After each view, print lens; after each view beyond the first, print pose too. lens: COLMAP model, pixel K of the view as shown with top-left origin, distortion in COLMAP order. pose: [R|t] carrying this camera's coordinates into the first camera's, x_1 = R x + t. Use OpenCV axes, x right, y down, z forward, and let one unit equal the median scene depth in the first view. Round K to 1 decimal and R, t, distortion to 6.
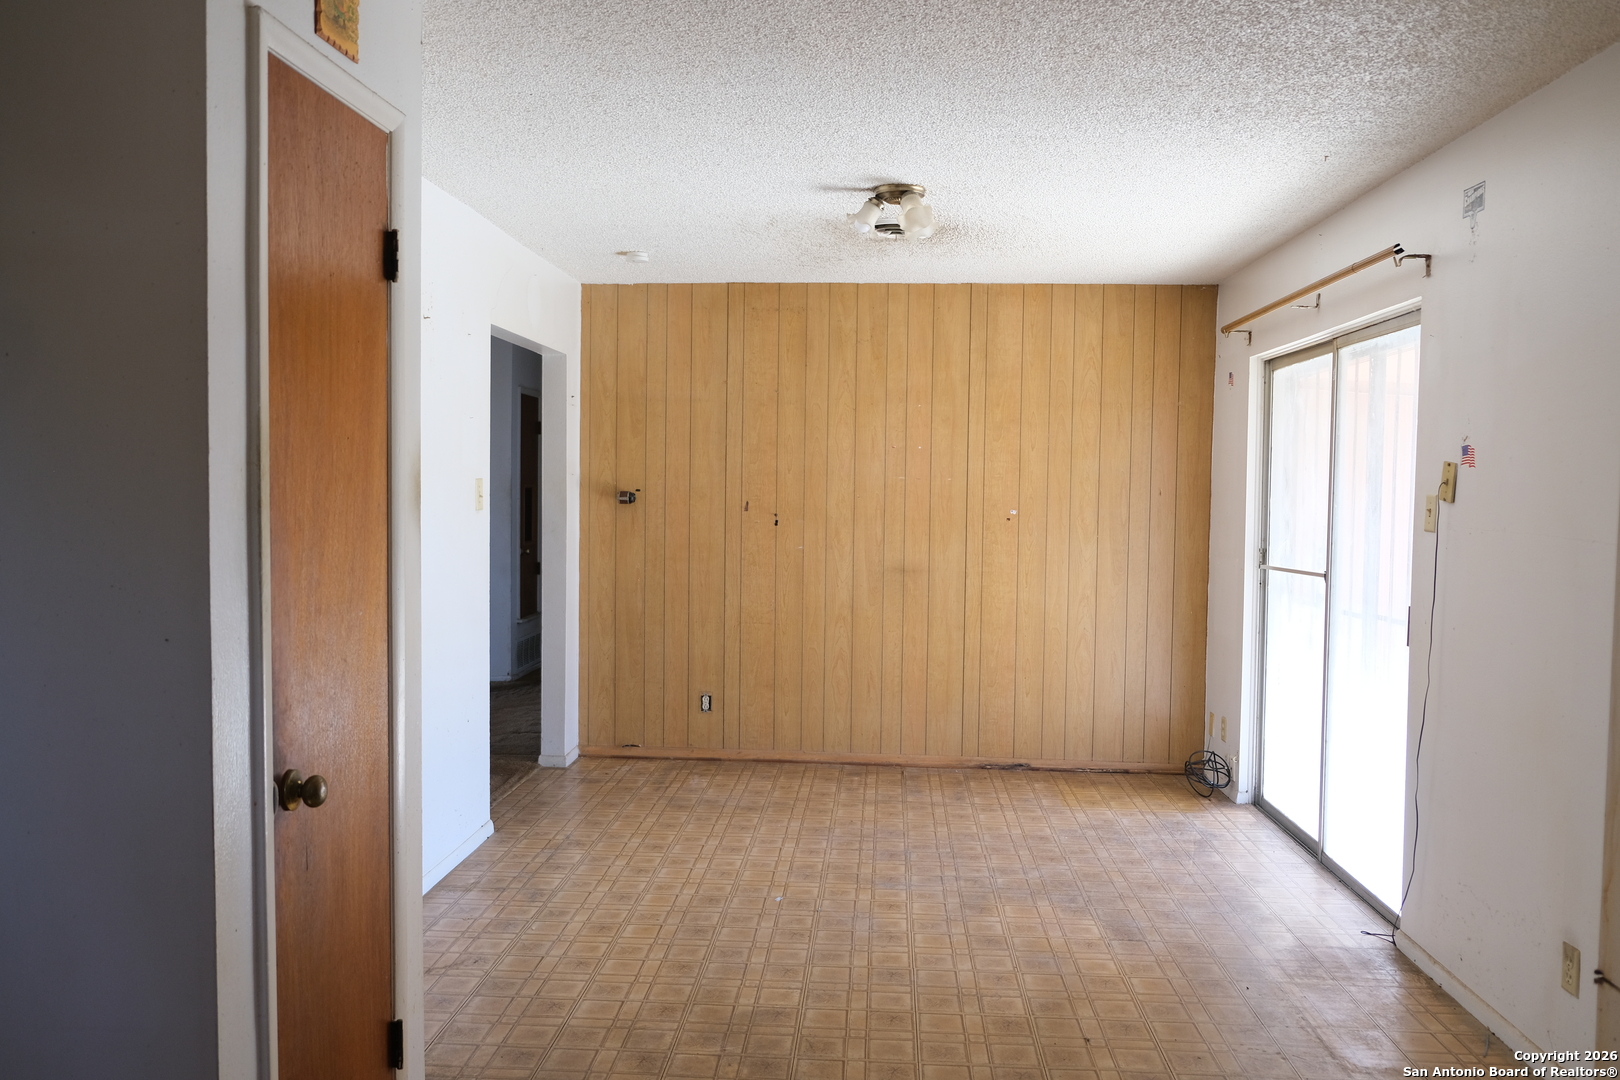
lens RADIAL K [[1268.1, 0, 816.2], [0, 1268.1, 545.7], [0, 0, 1]] dist [-0.033980, 0.027894]
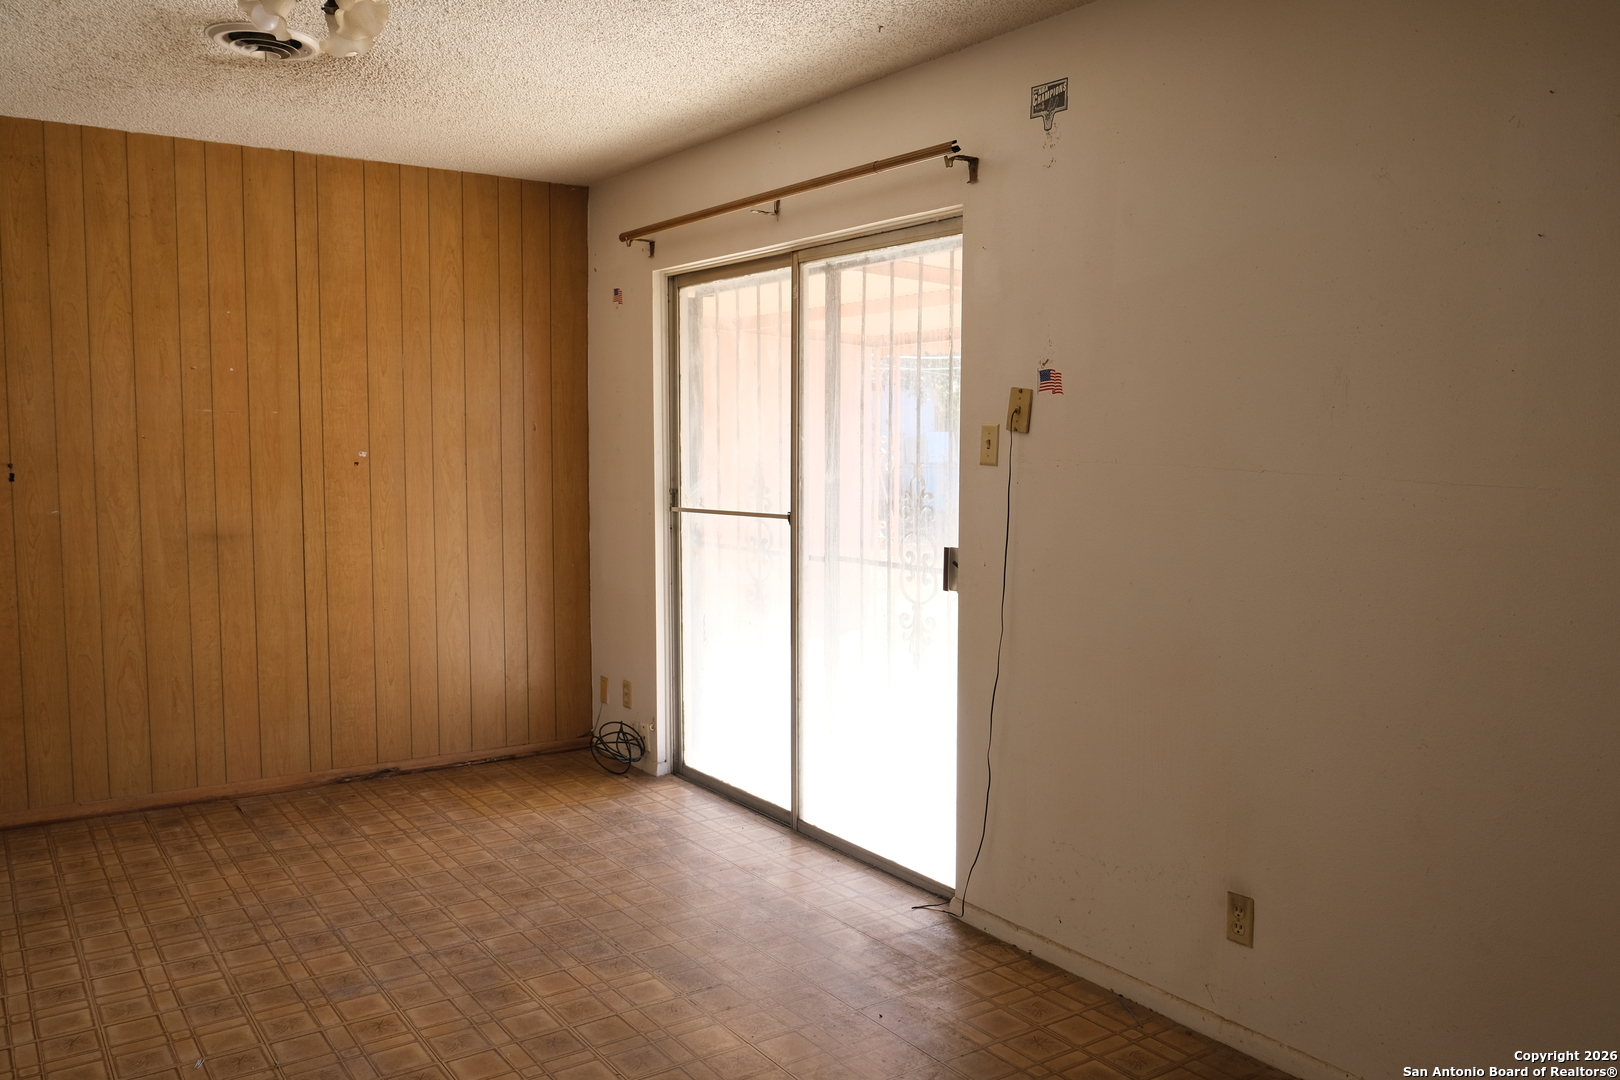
lens RADIAL K [[1268.1, 0, 811.5], [0, 1268.1, 544.7], [0, 0, 1]] dist [-0.033980, 0.027894]
pose [[0.790050, -0.063392, 0.609757, -0.121152], [0.034261, 0.997651, 0.059326, -0.008556], [-0.612085, -0.025980, 0.790365, 0.241516]]
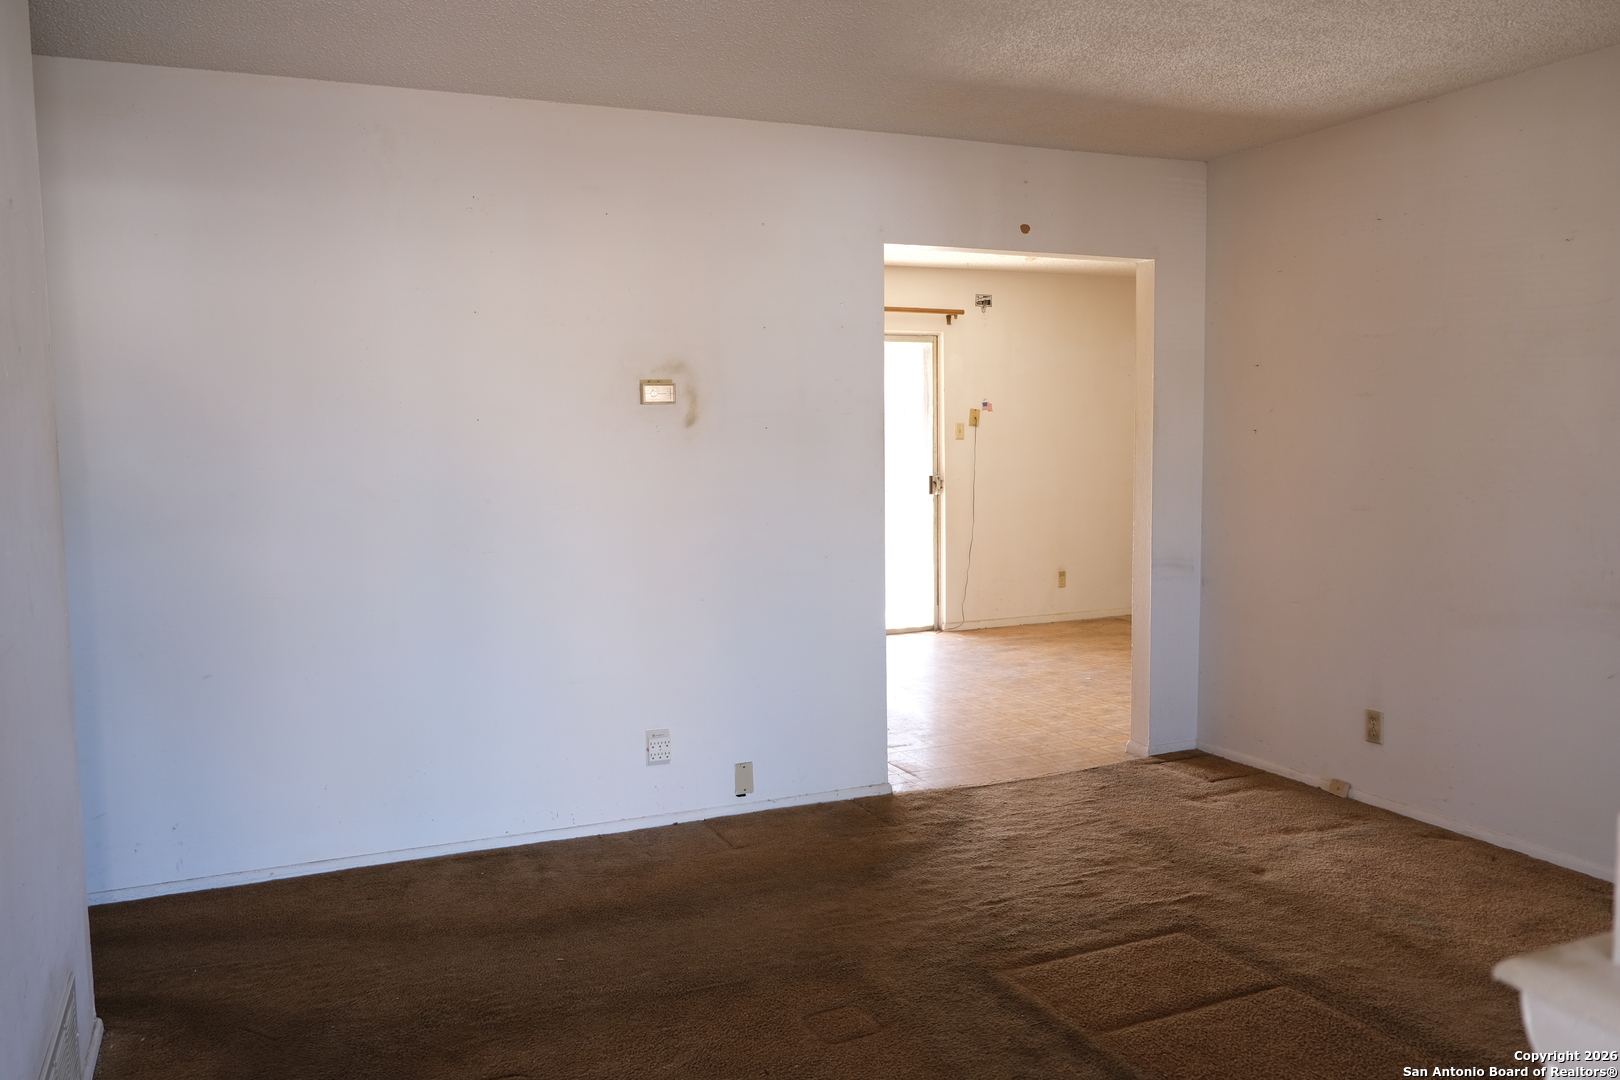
lens RADIAL K [[1268.1, 0, 810.4], [0, 1268.1, 544.1], [0, 0, 1]] dist [-0.033980, 0.027894]
pose [[-0.462687, -0.085716, 0.882368, -0.969780], [0.046469, 0.991601, 0.120694, -0.076807], [-0.885303, 0.096846, -0.454818, 1.570816]]
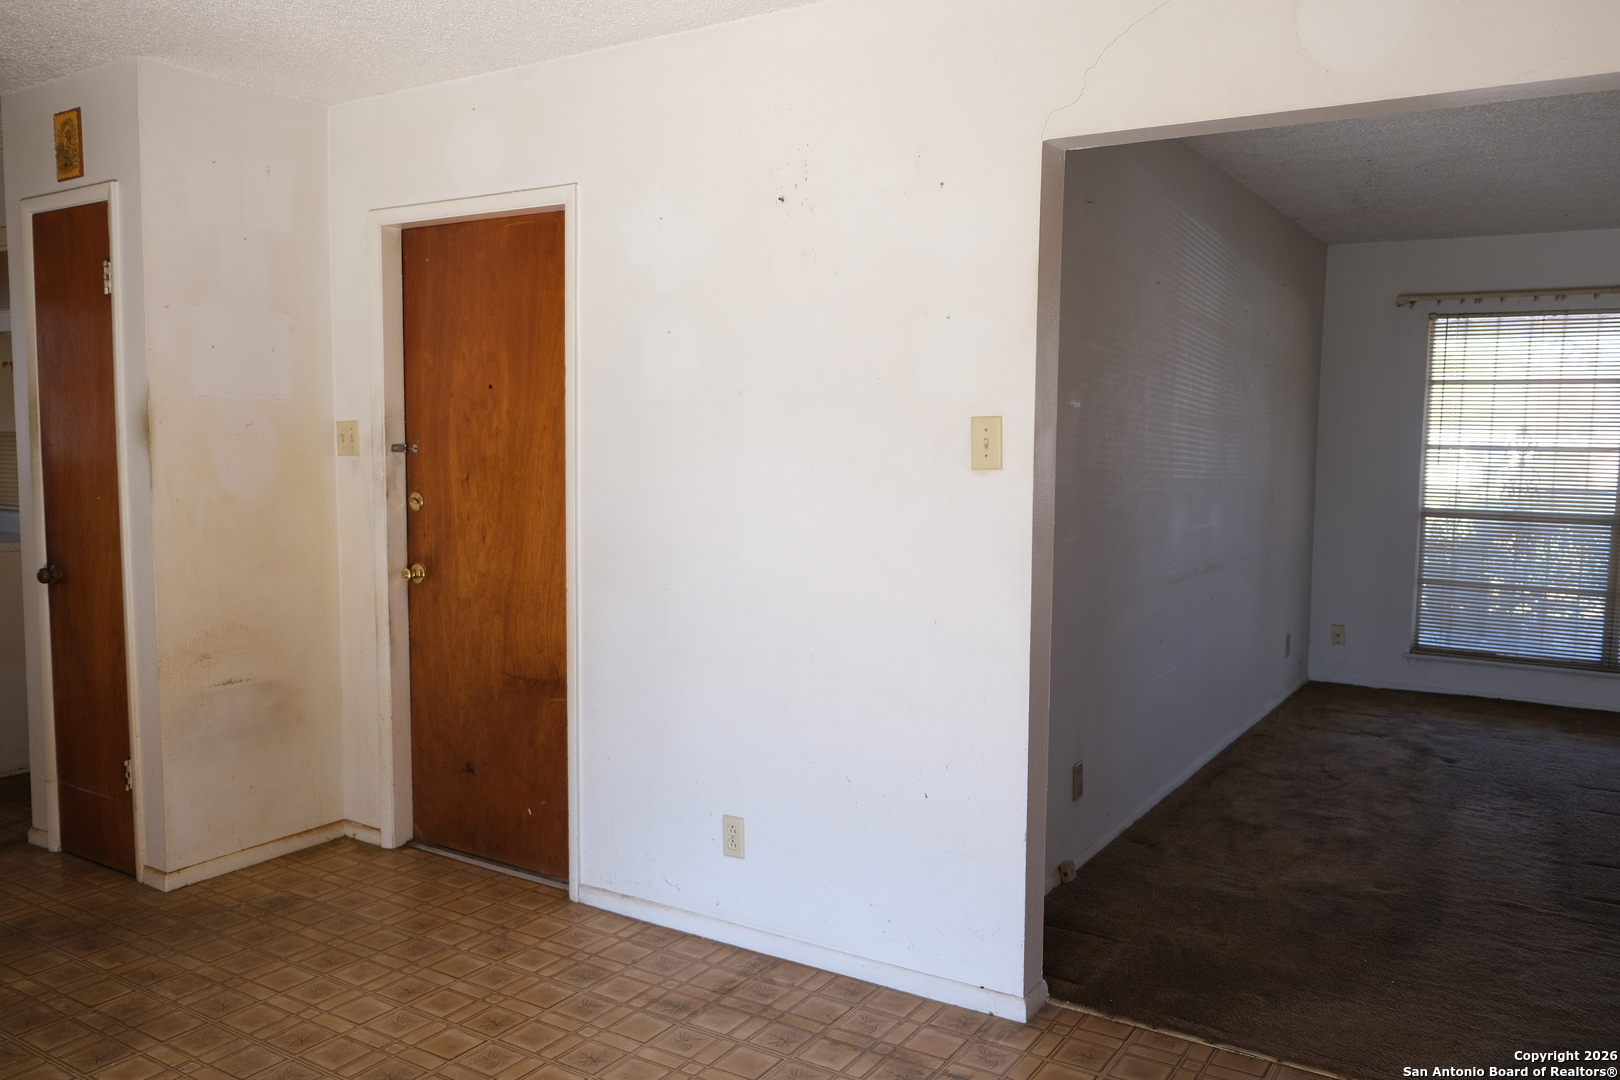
lens RADIAL K [[1268.1, 0, 802.7], [0, 1268.1, 538.2], [0, 0, 1]] dist [-0.033980, 0.027894]
pose [[-0.489586, 0.060408, -0.869860, 0.270571], [-0.054260, 0.993553, 0.099537, -0.046483], [0.870265, 0.095931, -0.483152, 1.089575]]
